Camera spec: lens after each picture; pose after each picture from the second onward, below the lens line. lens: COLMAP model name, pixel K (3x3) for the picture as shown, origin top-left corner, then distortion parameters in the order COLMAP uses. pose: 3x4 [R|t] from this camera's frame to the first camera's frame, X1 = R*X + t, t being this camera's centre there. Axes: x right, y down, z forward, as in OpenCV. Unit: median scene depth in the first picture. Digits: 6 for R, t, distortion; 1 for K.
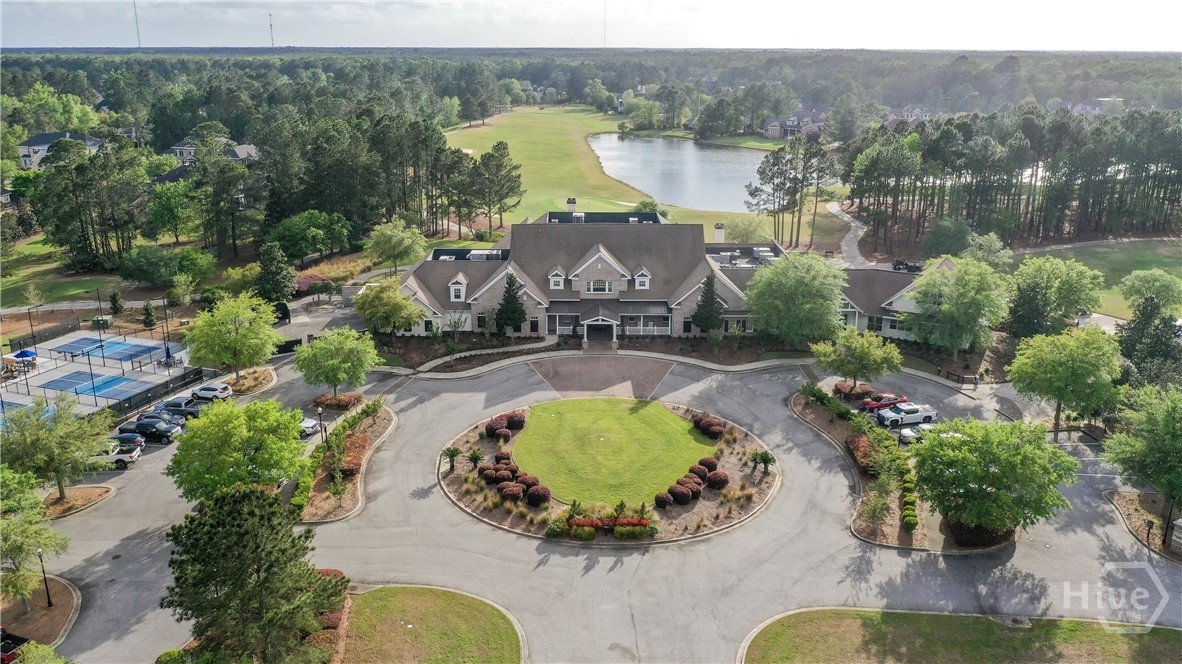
lens RADIAL K [[933.8, 0, 582.1], [0, 933.8, 328.5], [0, 0, 1]] dist [-0.022887, 0.006054]
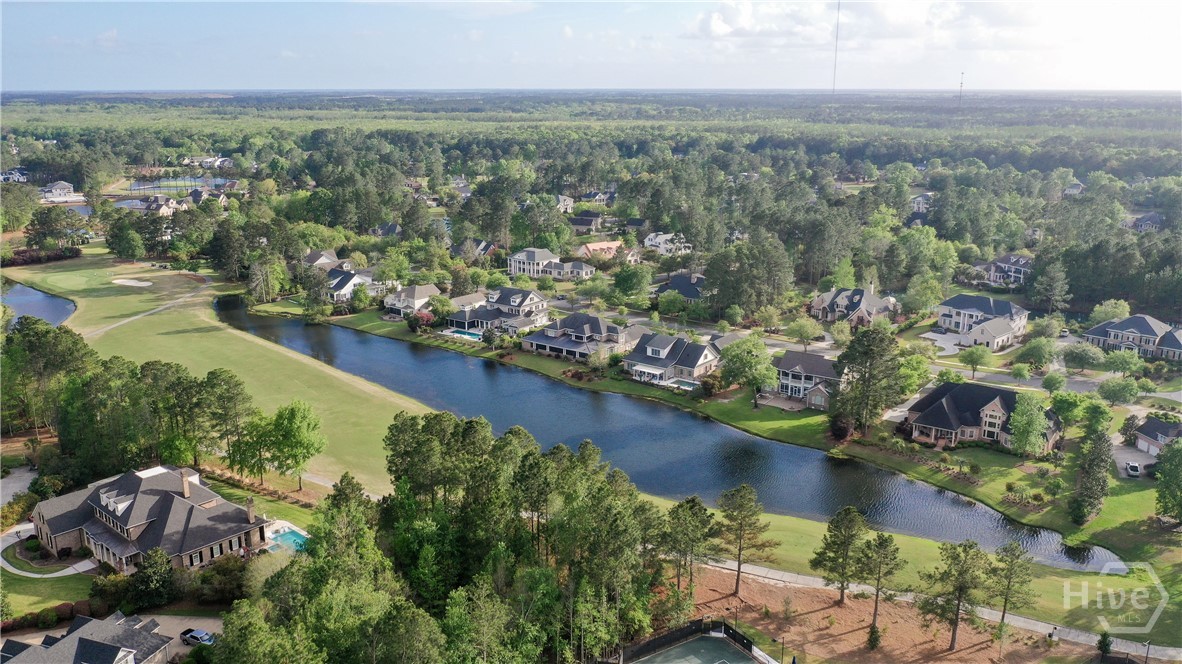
lens RADIAL K [[933.8, 0, 582.1], [0, 933.8, 328.5], [0, 0, 1]] dist [-0.022887, 0.006054]
pose [[0.805969, 0.142874, -0.574457, -0.351253], [-0.163424, 0.986425, 0.016049, -0.130559], [0.568952, 0.080945, 0.818377, -0.100409]]
